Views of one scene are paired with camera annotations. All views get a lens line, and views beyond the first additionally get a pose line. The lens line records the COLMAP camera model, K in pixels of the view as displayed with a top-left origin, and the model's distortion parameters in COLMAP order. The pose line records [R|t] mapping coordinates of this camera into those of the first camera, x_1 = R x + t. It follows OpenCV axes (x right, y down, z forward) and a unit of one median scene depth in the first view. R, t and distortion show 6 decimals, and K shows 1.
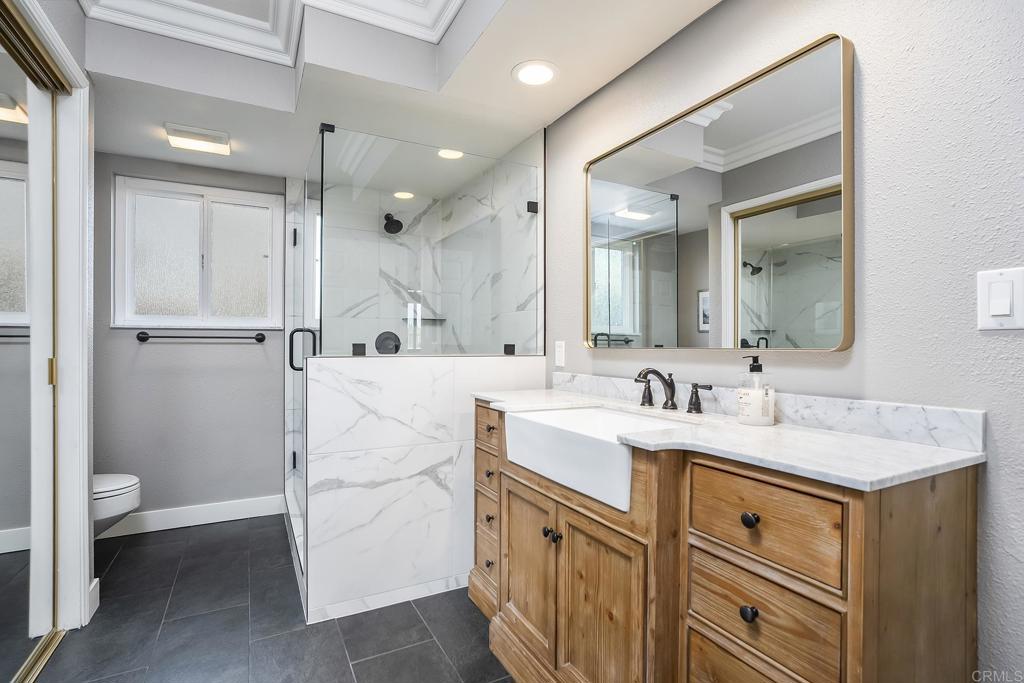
lens RADIAL K [[498.2, 0, 511.4], [0, 498.2, 347.0], [0, 0, 1]] dist [-0.003264, -0.000142]
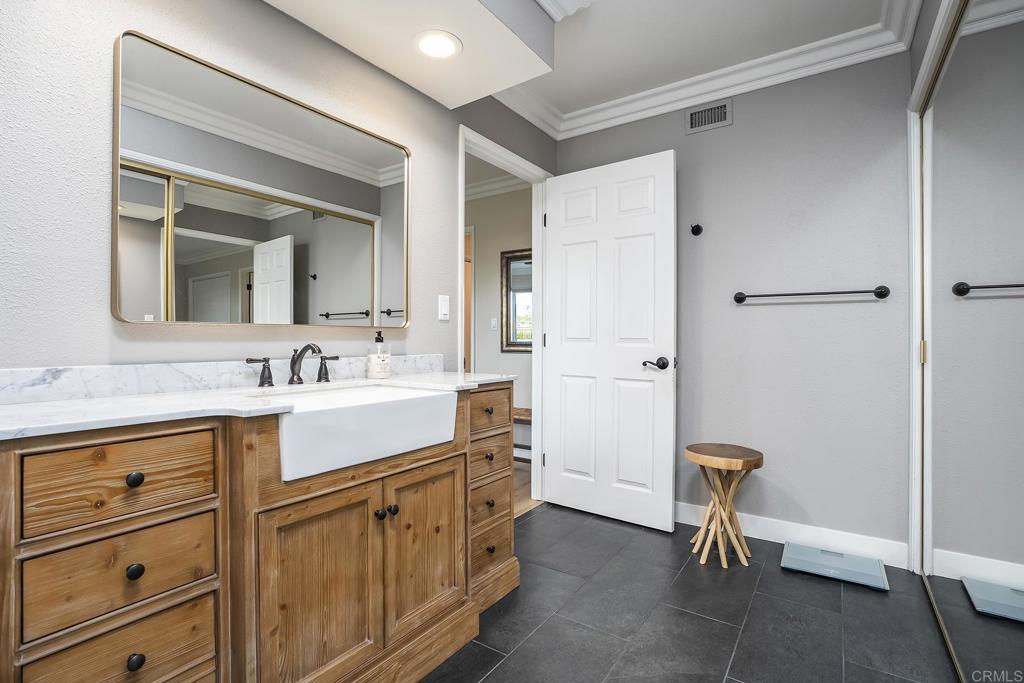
lens RADIAL K [[466.0, 0, 514.4], [0, 466.0, 340.6], [0, 0, 1]] dist [-0.009611, 0.002556]
pose [[-0.452134, -0.008222, 0.891912, -0.737069], [0.000209, 0.999957, 0.009324, 0.026689], [-0.891950, 0.004402, -0.452112, 1.035938]]
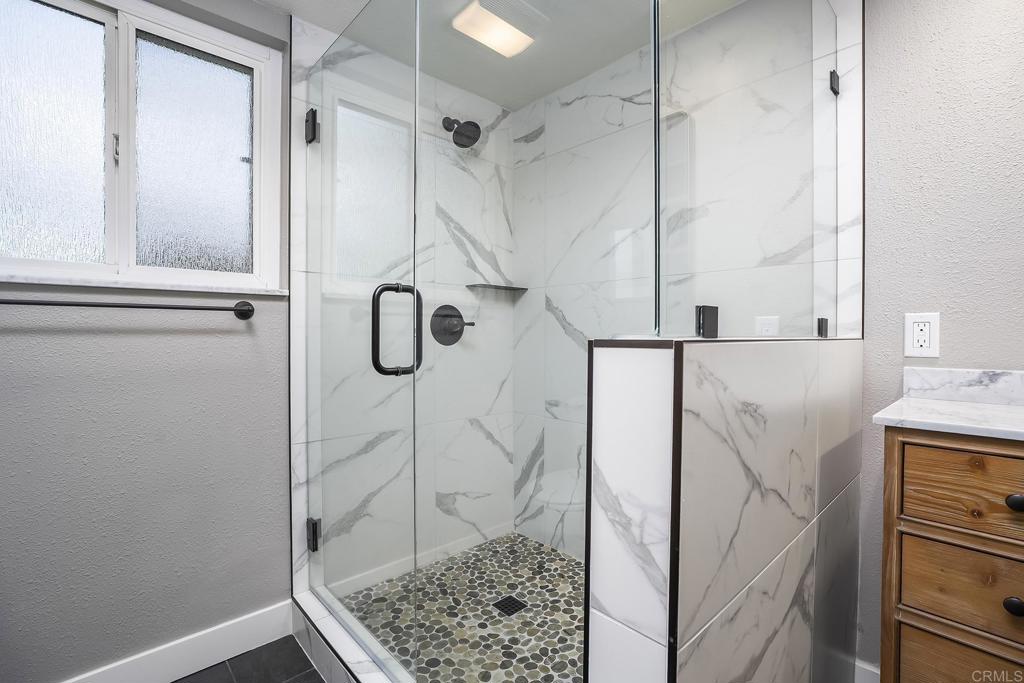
lens RADIAL K [[466.0, 0, 513.6], [0, 466.0, 340.7], [0, 0, 1]] dist [-0.009611, 0.002556]
pose [[0.964738, -0.006310, 0.263138, -0.681763], [0.004430, 0.999960, 0.007738, 0.020592], [-0.263176, -0.006300, 0.964727, 0.863003]]
